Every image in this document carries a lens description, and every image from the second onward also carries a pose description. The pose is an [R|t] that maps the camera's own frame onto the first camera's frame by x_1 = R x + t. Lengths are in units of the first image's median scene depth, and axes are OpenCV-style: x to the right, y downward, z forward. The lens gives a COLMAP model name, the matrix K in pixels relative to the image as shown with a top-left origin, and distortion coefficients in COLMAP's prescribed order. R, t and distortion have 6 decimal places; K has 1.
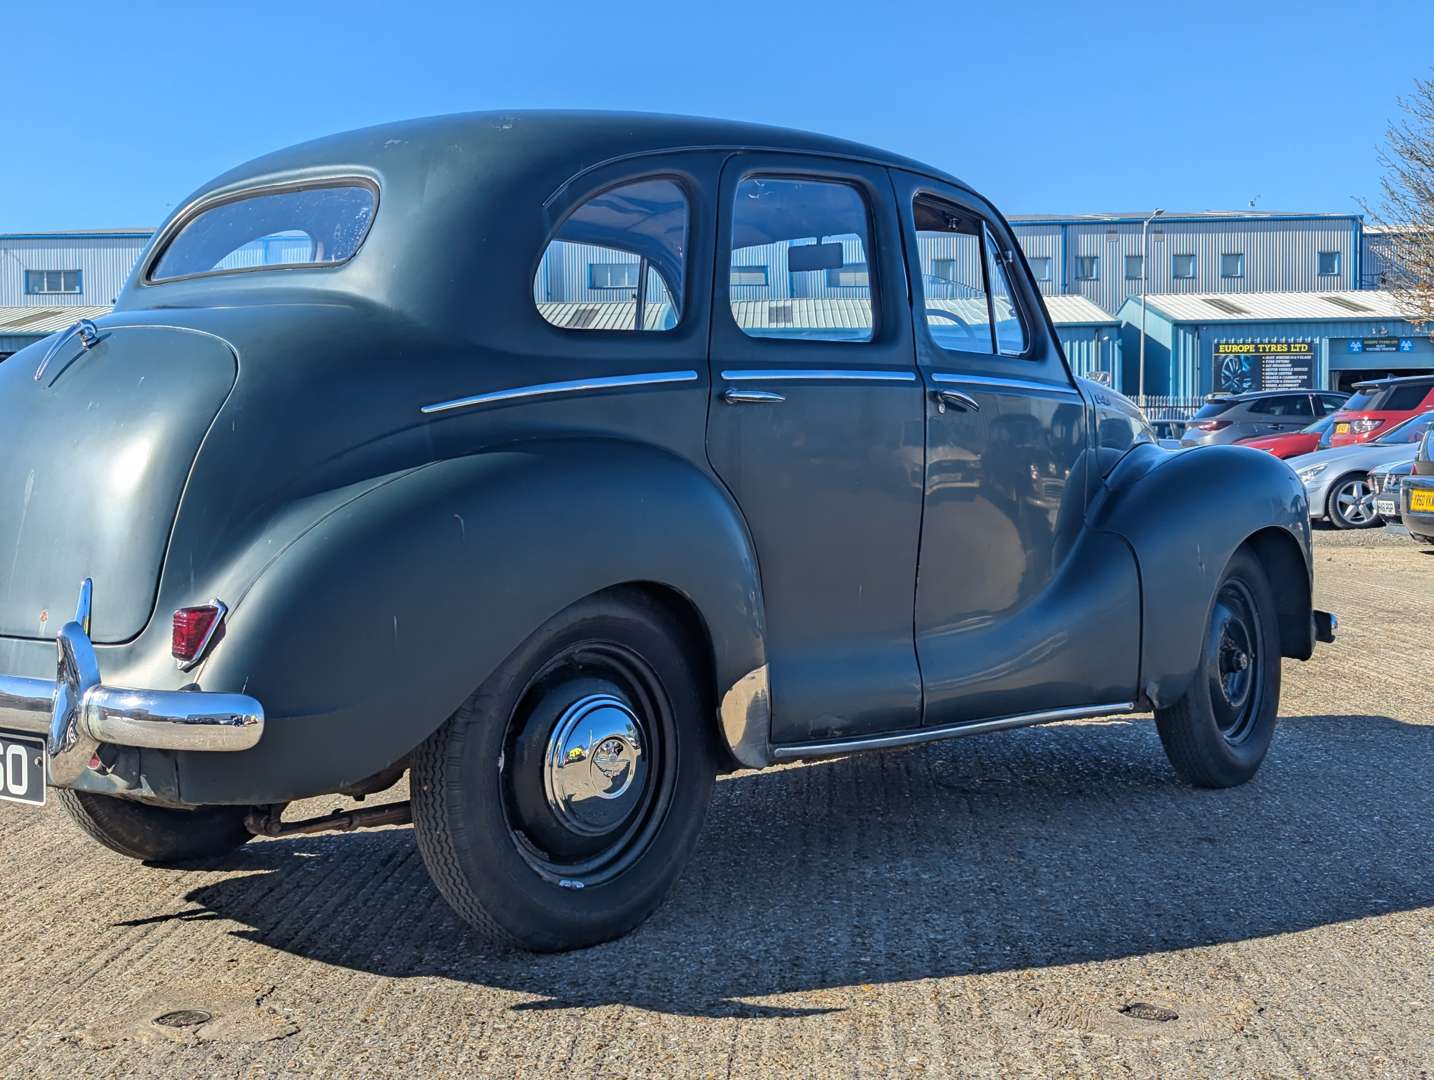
lens RADIAL K [[2070.3, 0, 717.0], [0, 2070.3, 540.0], [0, 0, 1]] dist [0.136363, -0.434688]
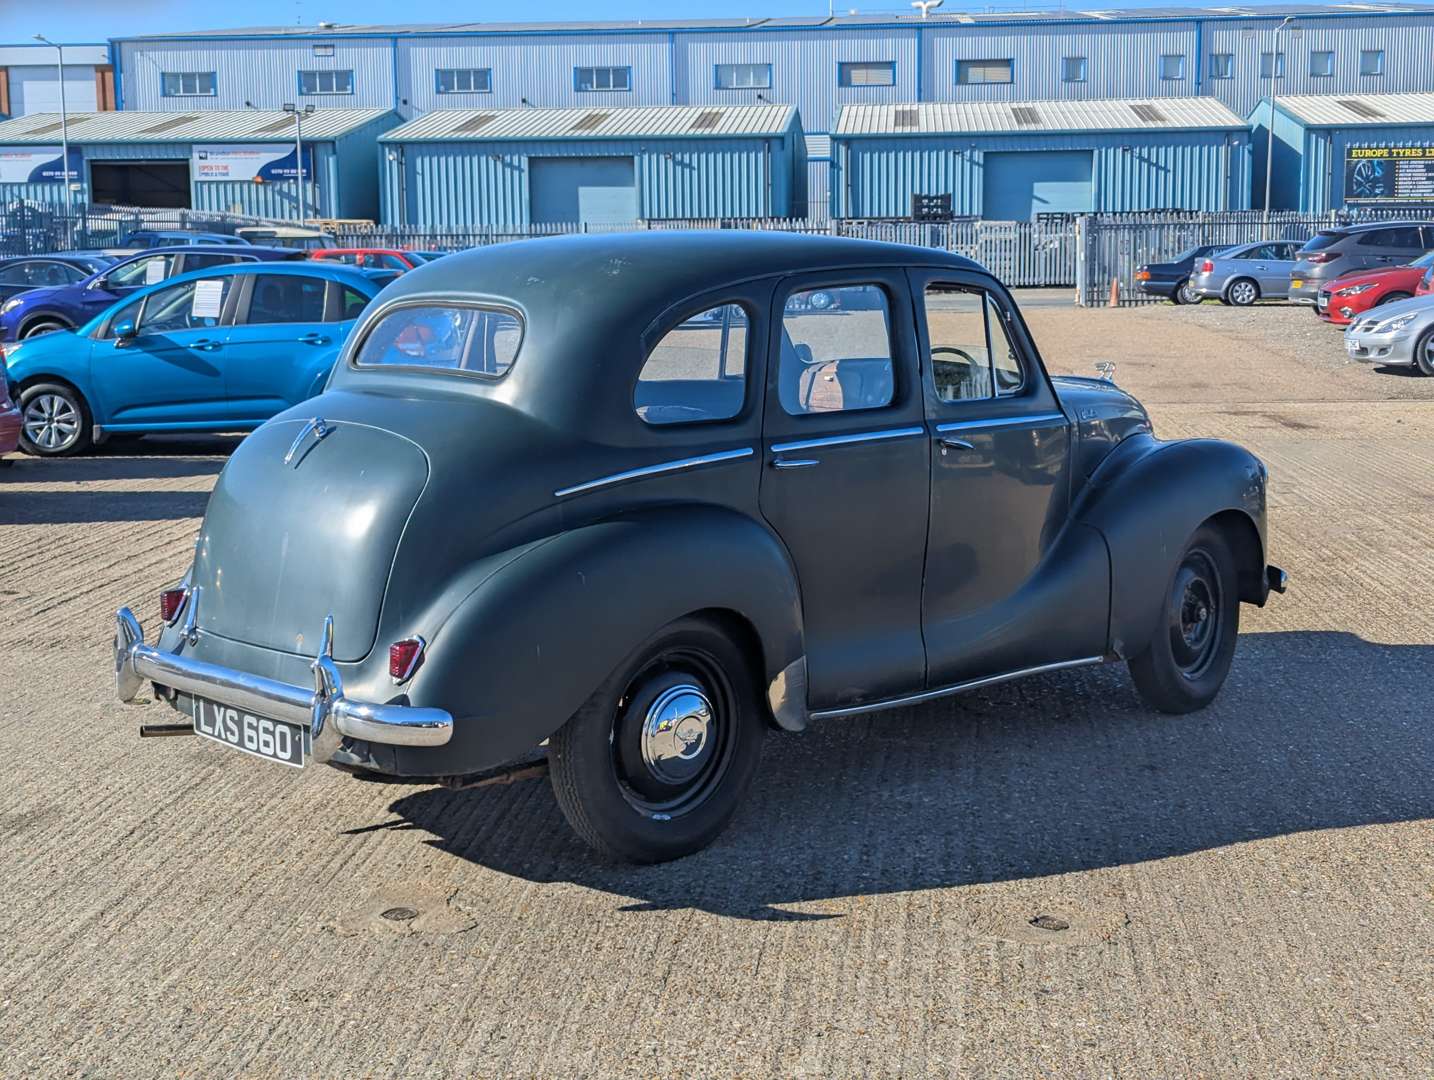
lens RADIAL K [[2070.3, 0, 717.0], [0, 2070.3, 540.0], [0, 0, 1]] dist [0.136363, -0.434688]
pose [[0.998115, 0.007944, -0.060853, 0.050663], [-0.001812, 0.994969, 0.100165, -0.158224], [0.061343, -0.099866, 0.993108, -0.372194]]
